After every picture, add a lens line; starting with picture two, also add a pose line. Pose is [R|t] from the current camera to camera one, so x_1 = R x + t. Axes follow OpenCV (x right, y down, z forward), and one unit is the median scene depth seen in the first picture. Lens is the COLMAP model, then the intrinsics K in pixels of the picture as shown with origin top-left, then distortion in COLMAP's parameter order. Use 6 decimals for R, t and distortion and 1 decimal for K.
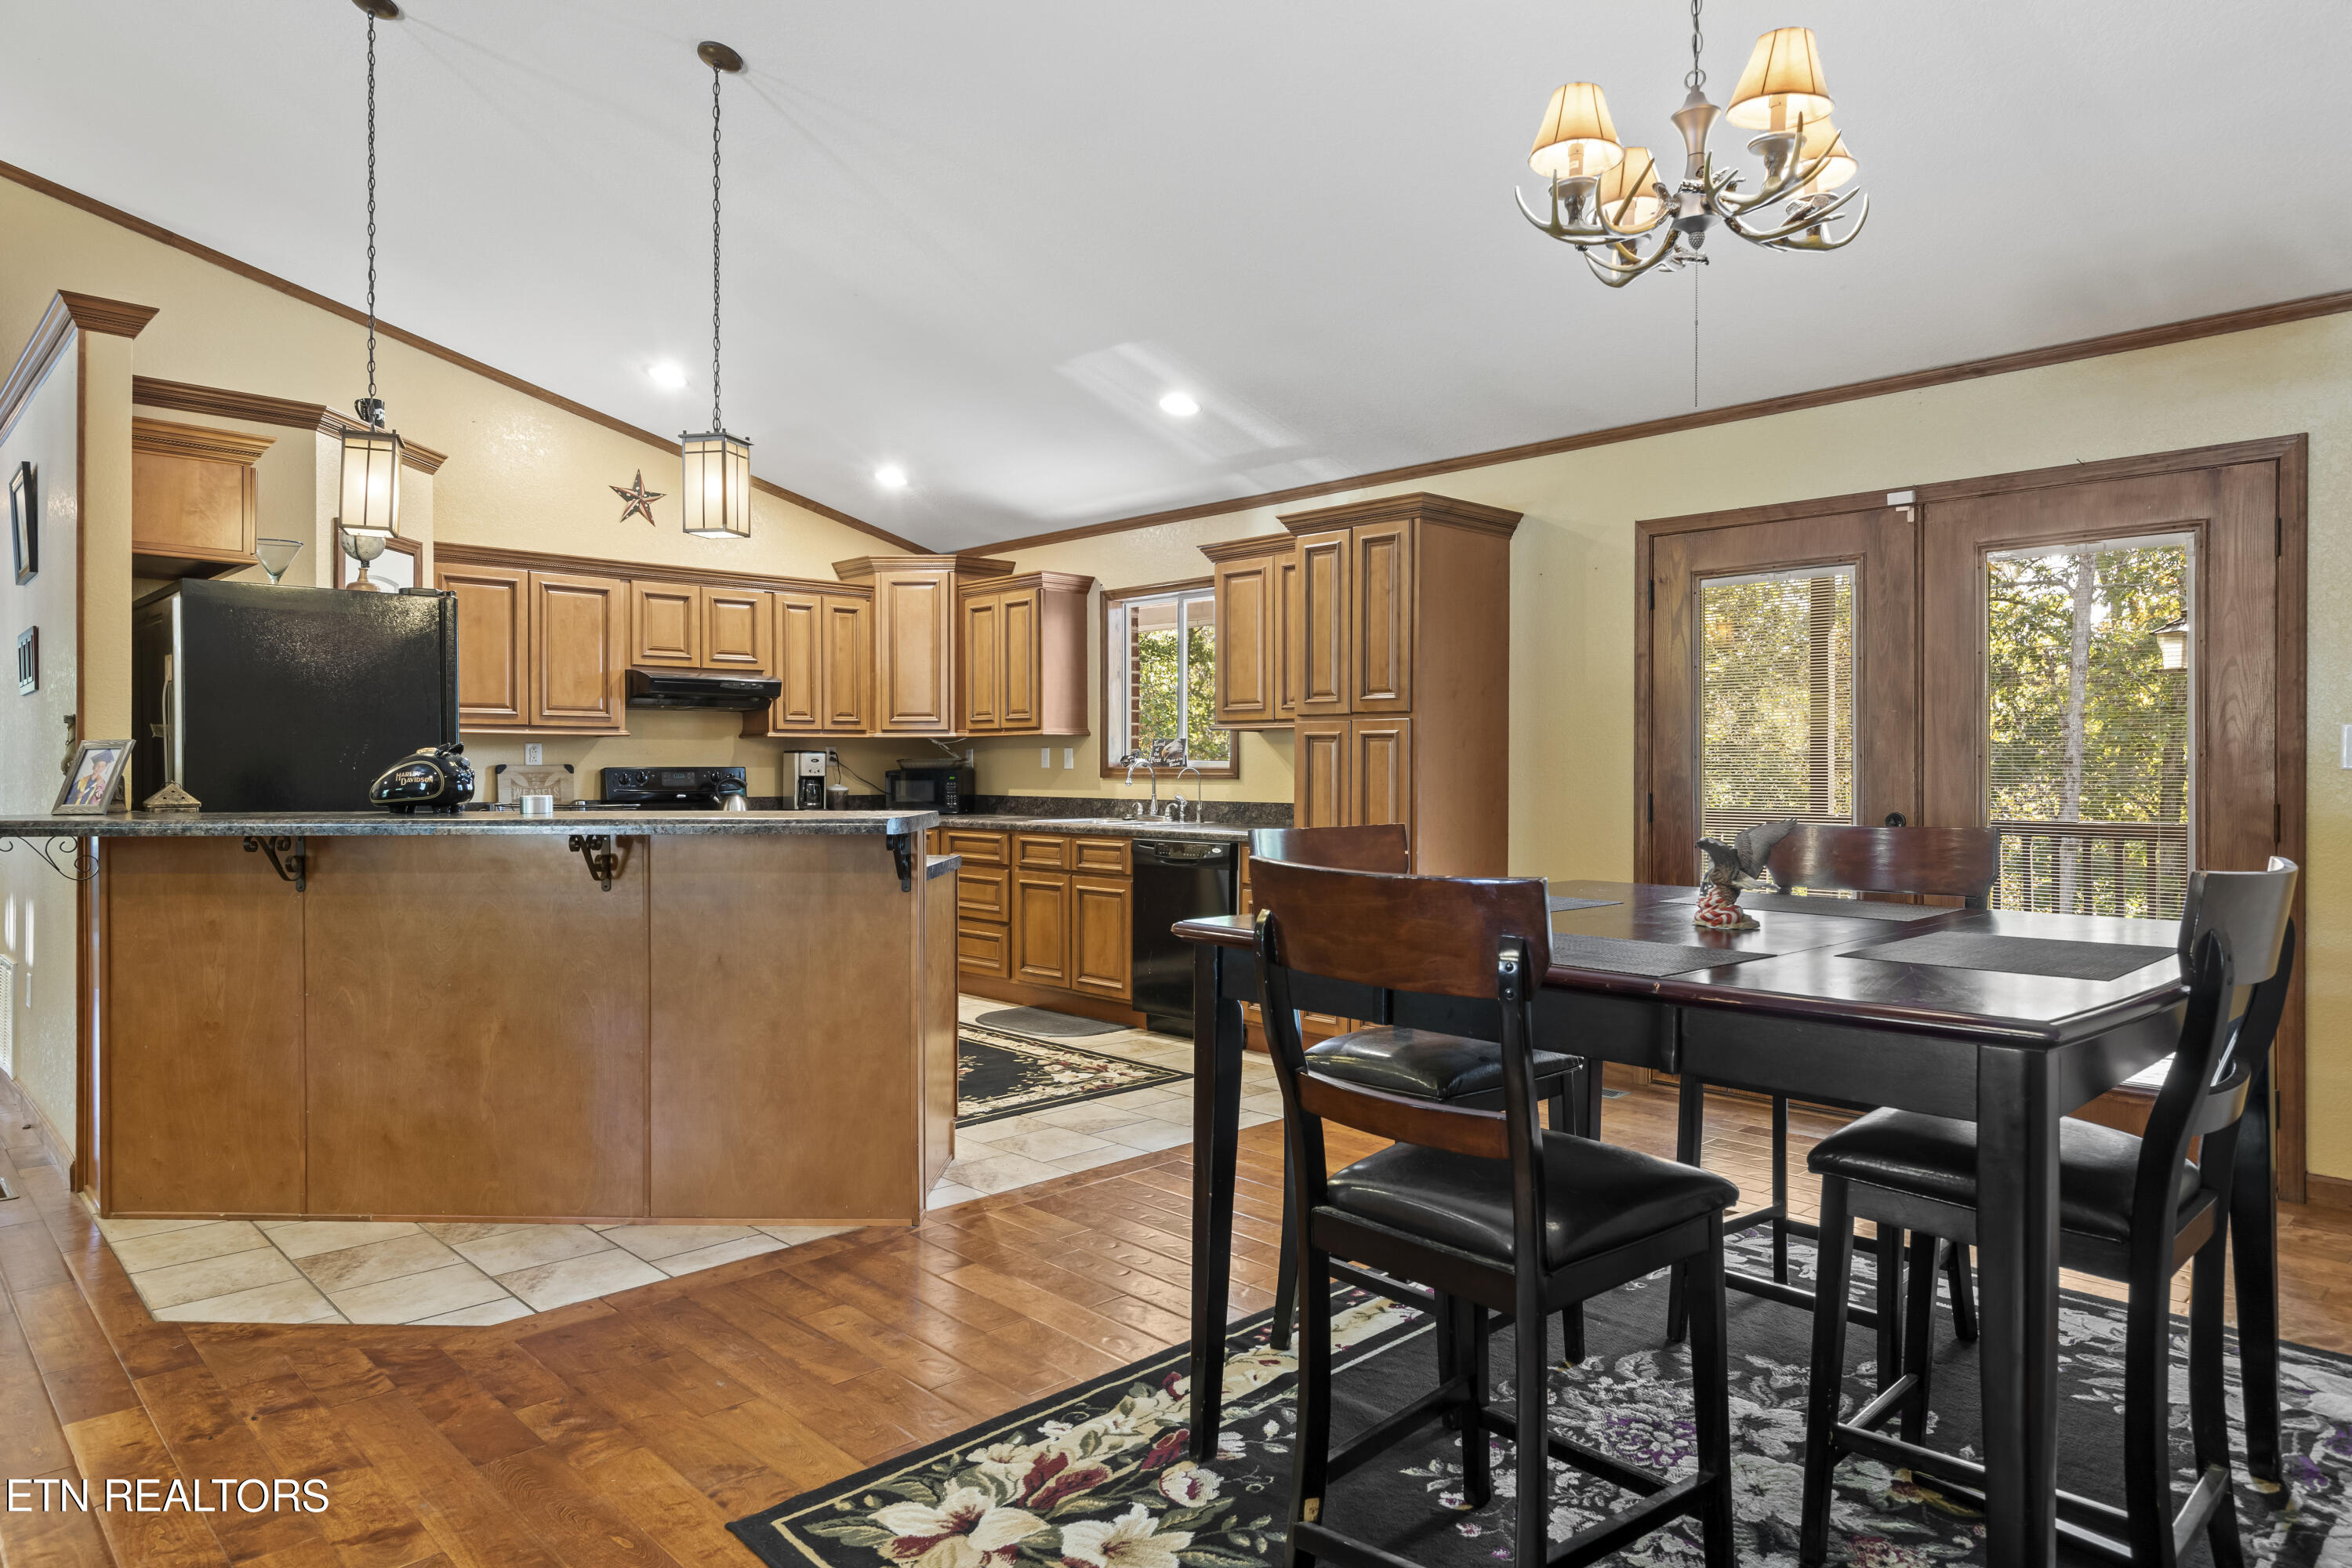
lens RADIAL K [[1414.2, 0, 1172.2], [0, 1414.2, 775.2], [0, 0, 1]] dist [0.001295, 0.001108]
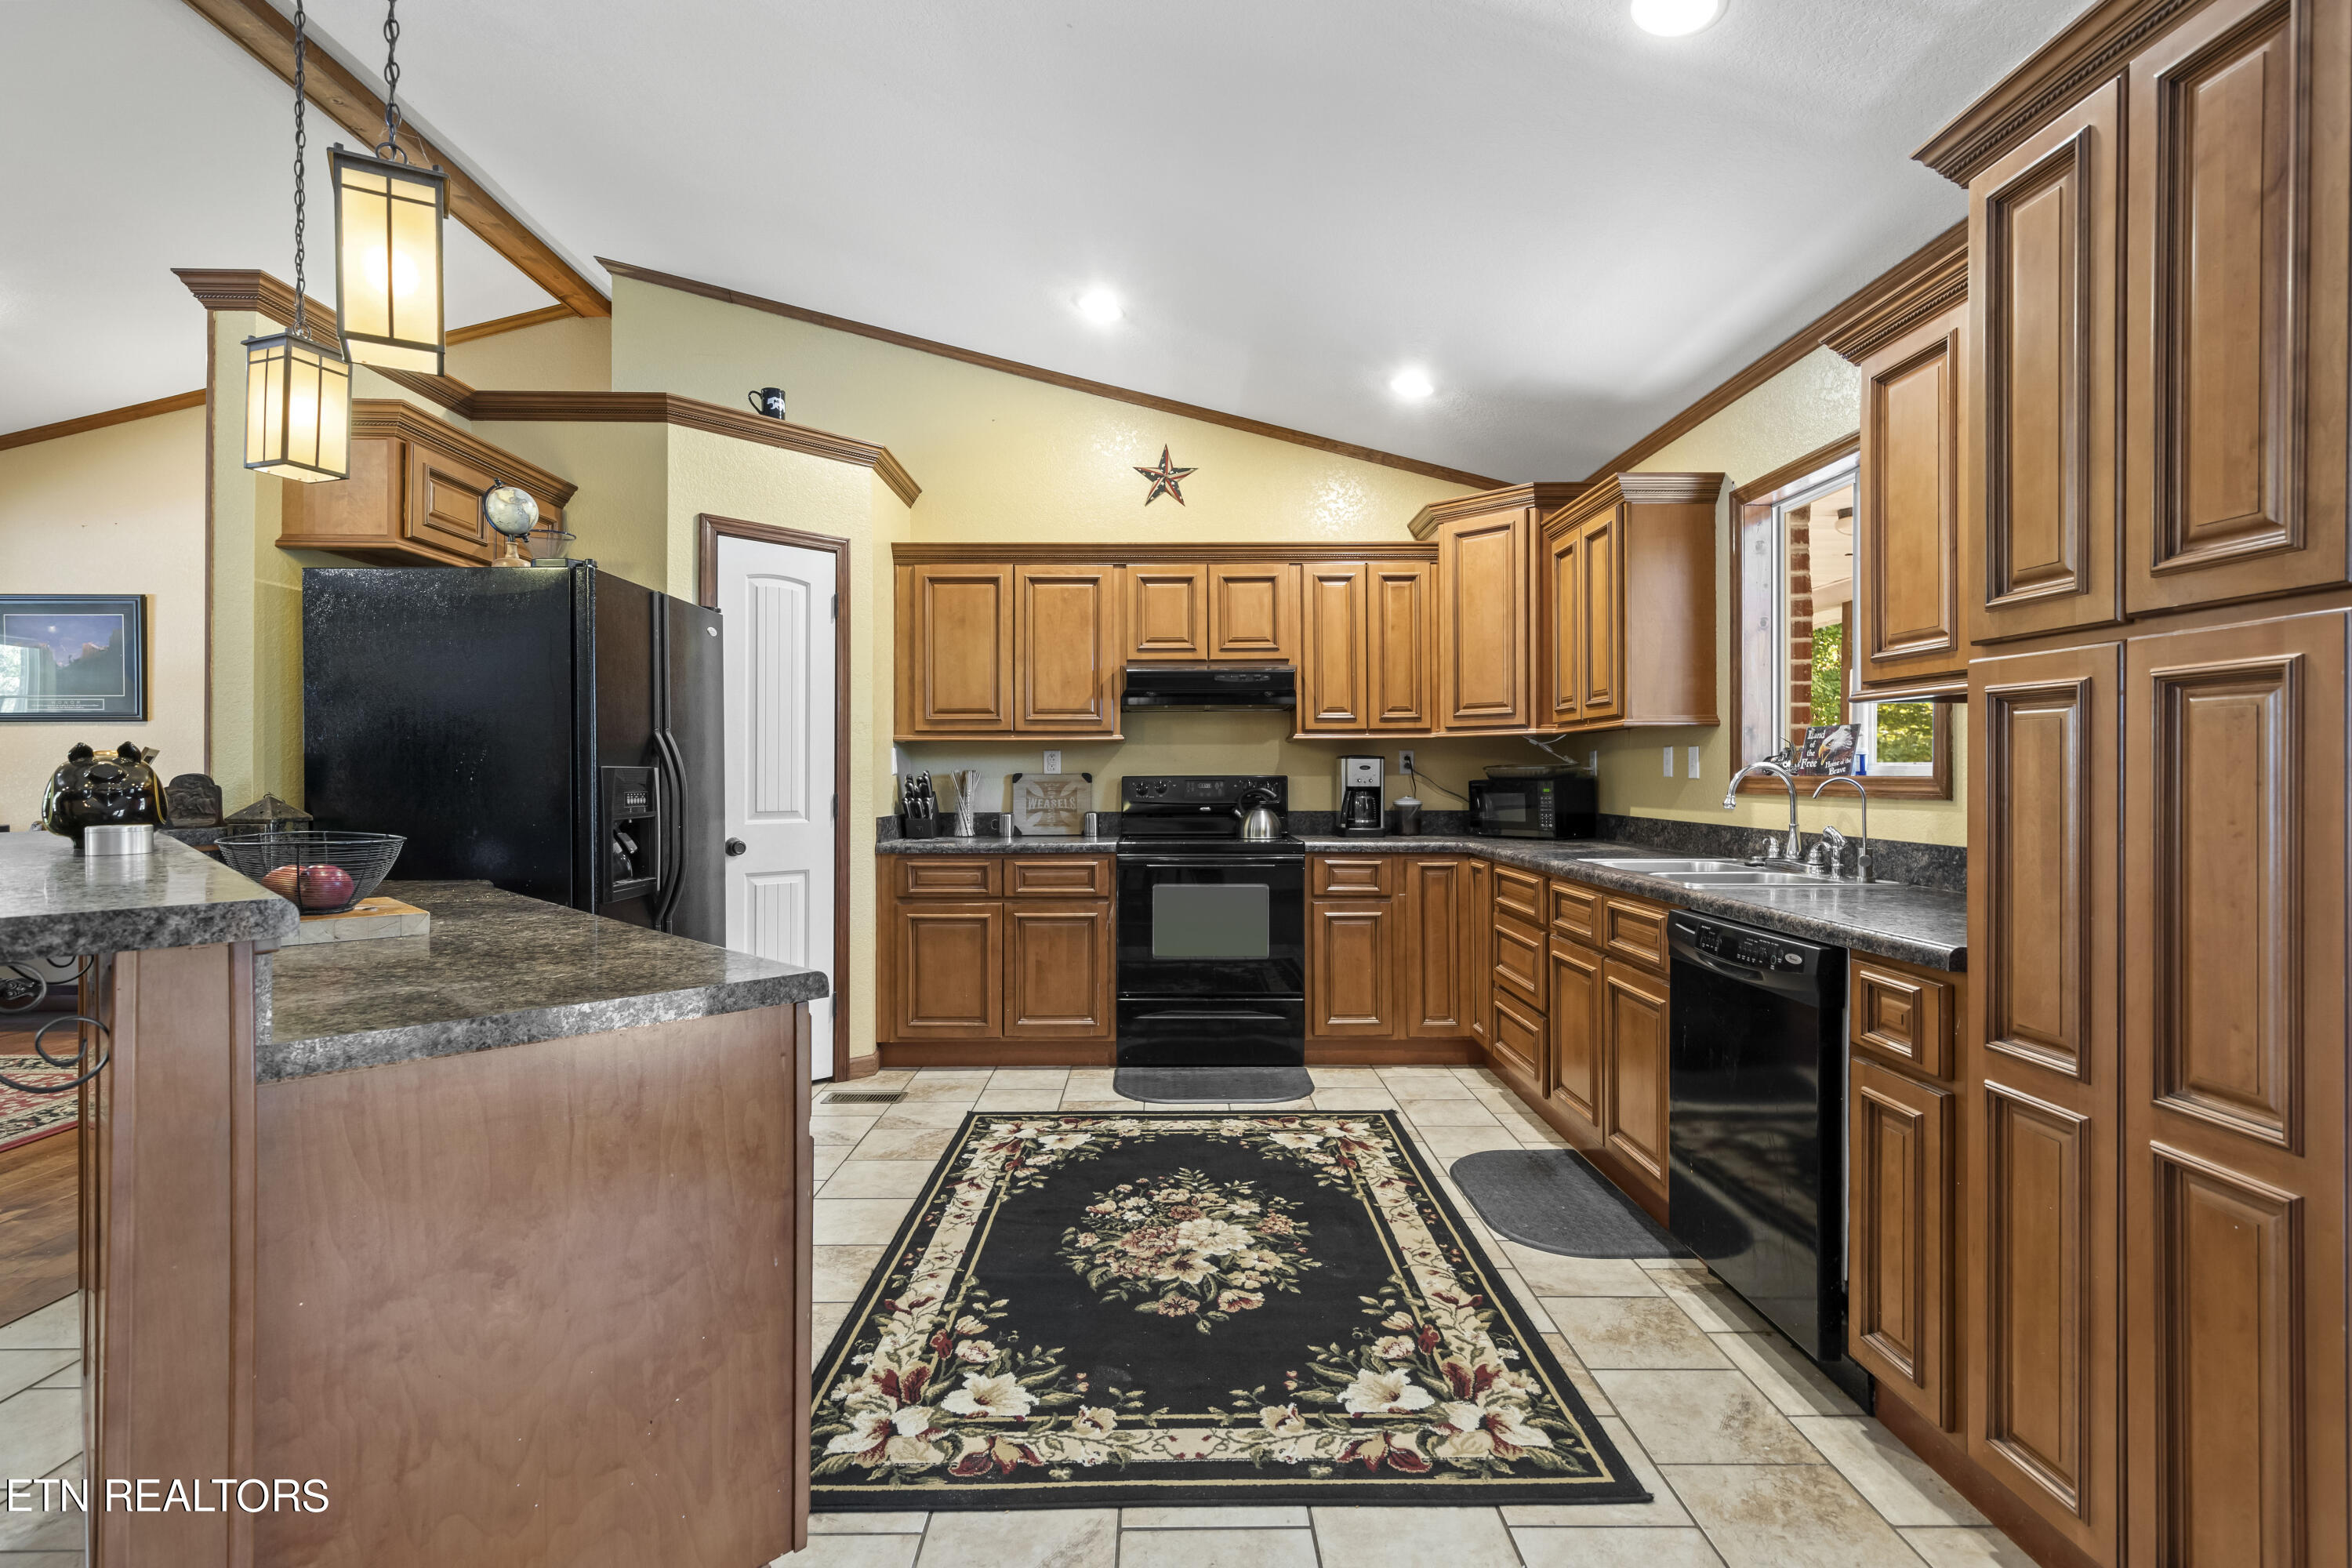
lens RADIAL K [[1107.6, 0, 1173.1], [0, 1107.6, 772.7], [0, 0, 1]] dist [0.002346, 0.000152]
pose [[0.729230, -0.002174, -0.684265, 0.113803], [-0.002808, 0.999977, -0.006169, -0.003668], [0.684263, 0.006420, 0.729207, 0.522825]]
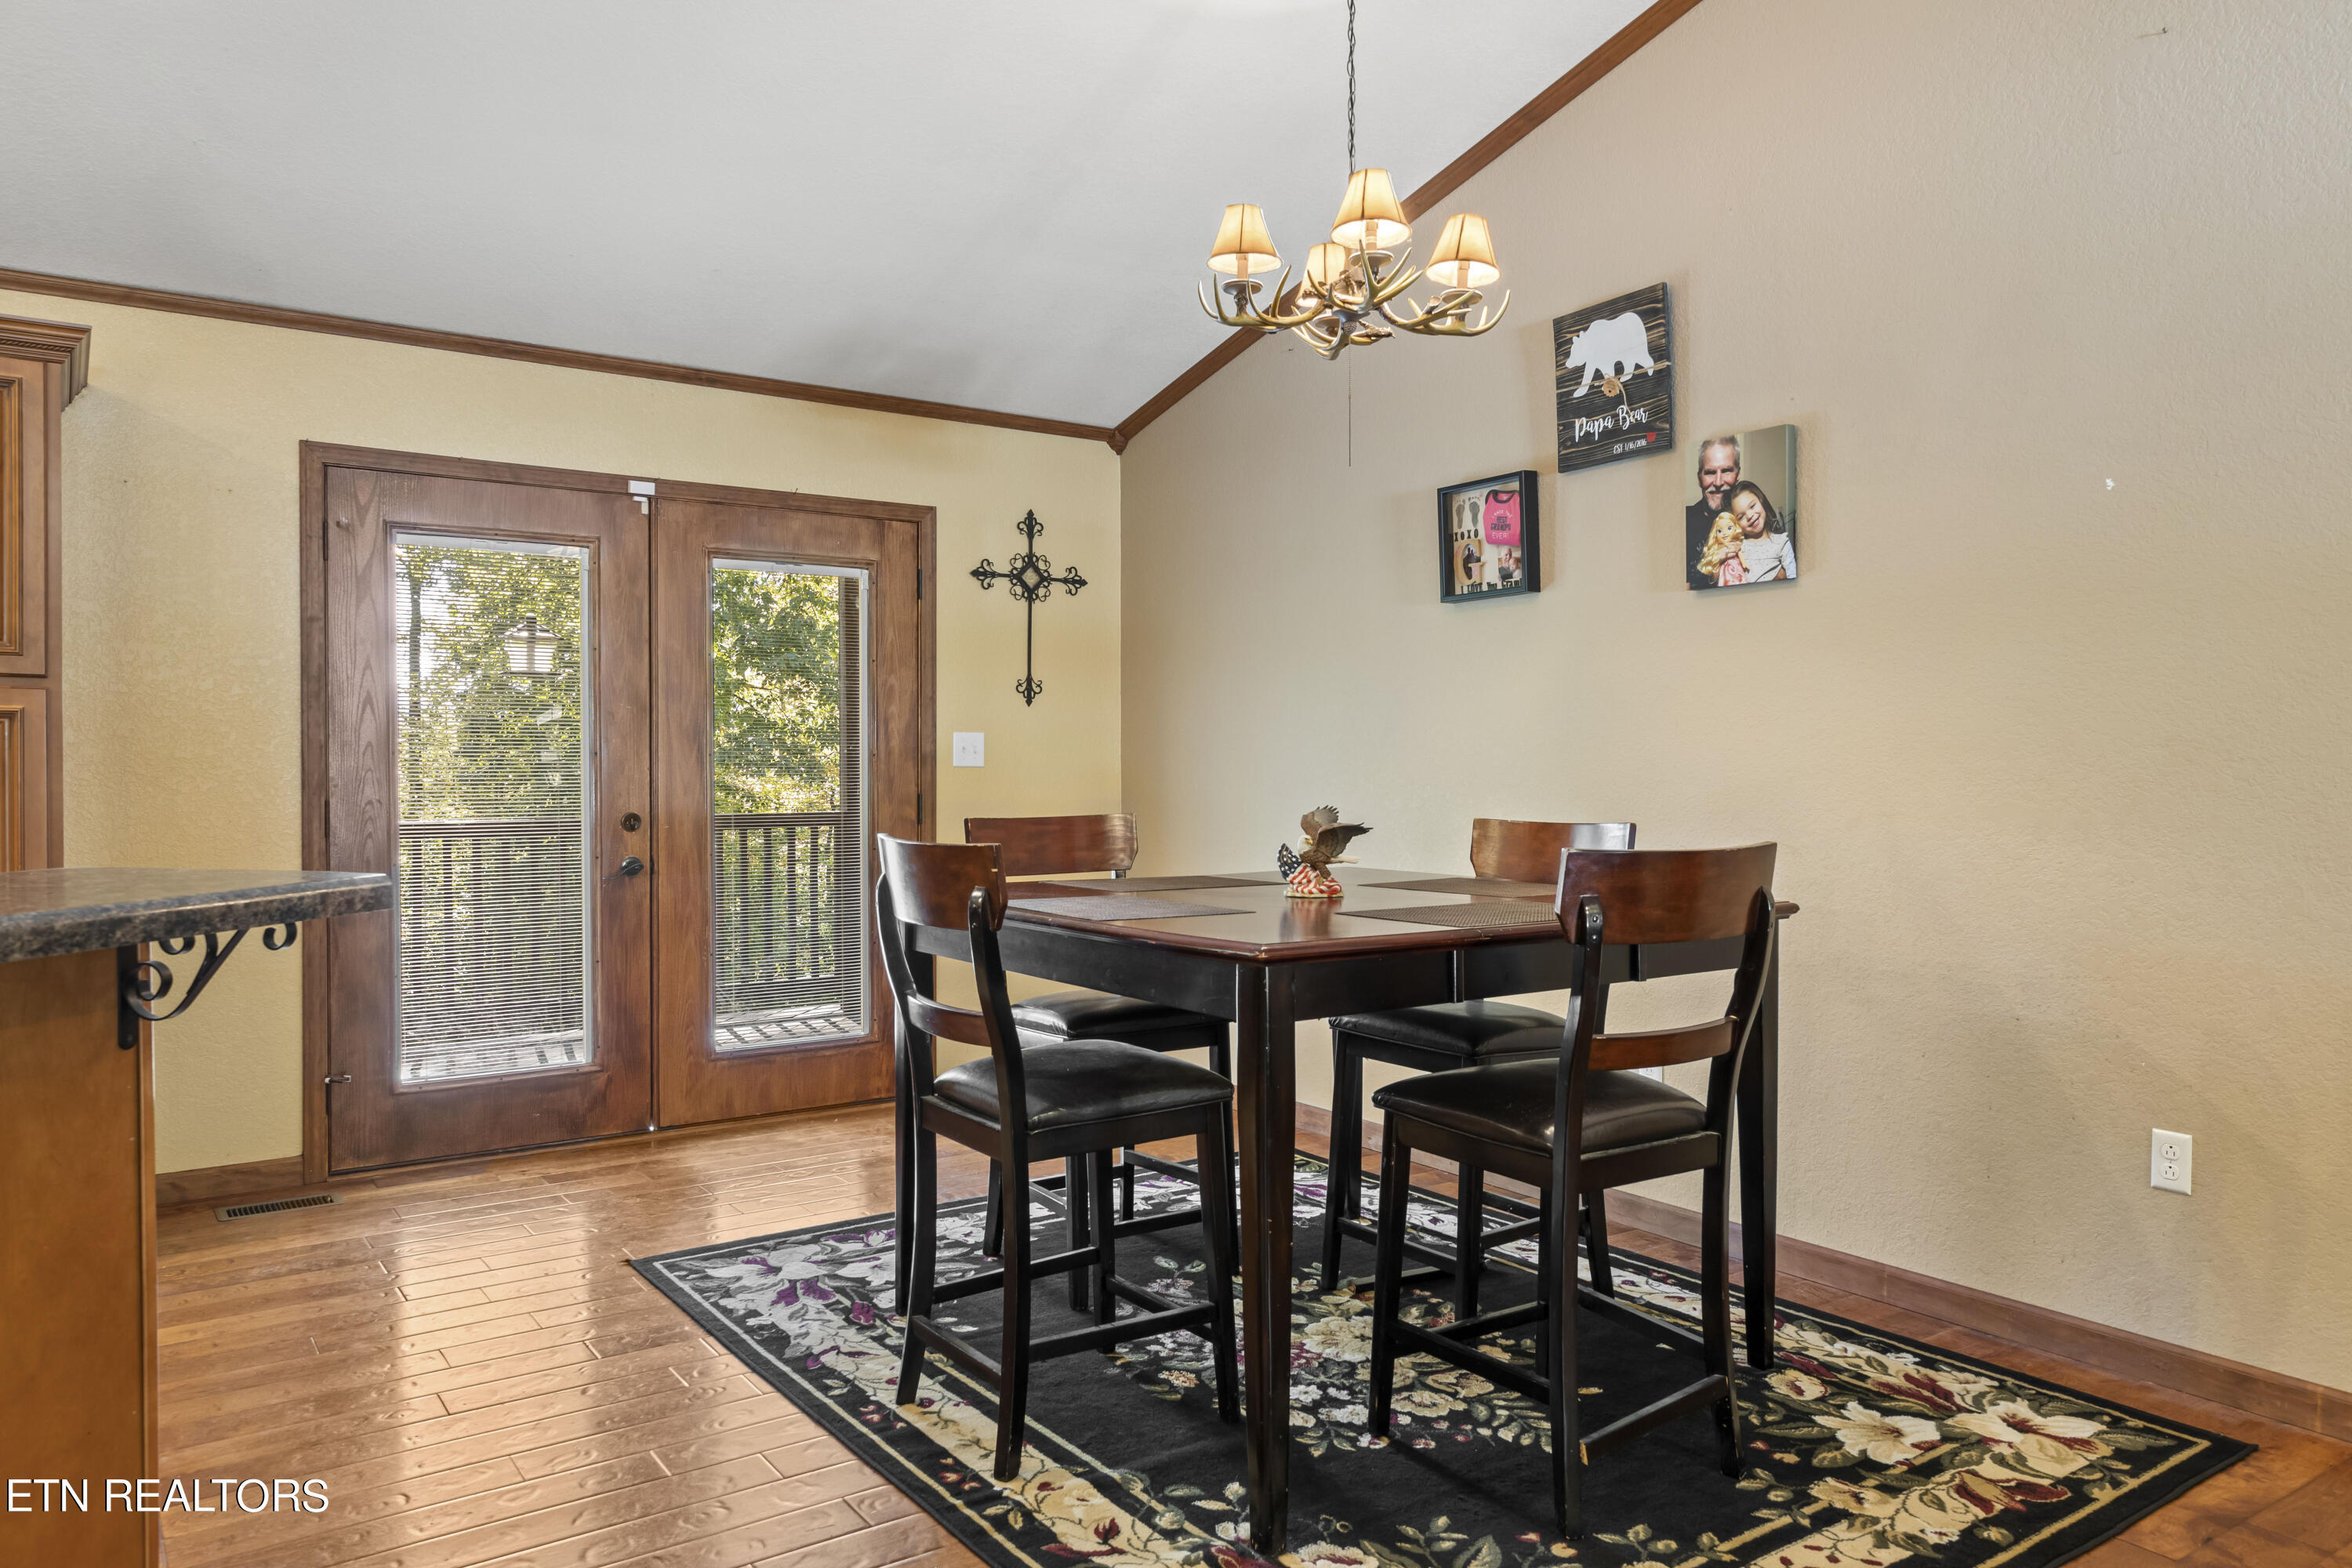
lens RADIAL K [[1571.2, 0, 1176.0], [0, 1571.2, 784.0], [0, 0, 1]] dist [0.004646, -0.000492]
pose [[0.150273, -0.013164, 0.988557, -0.334947], [0.007001, 0.999900, 0.012250, -0.002412], [-0.988620, 0.005080, 0.150350, 0.320664]]
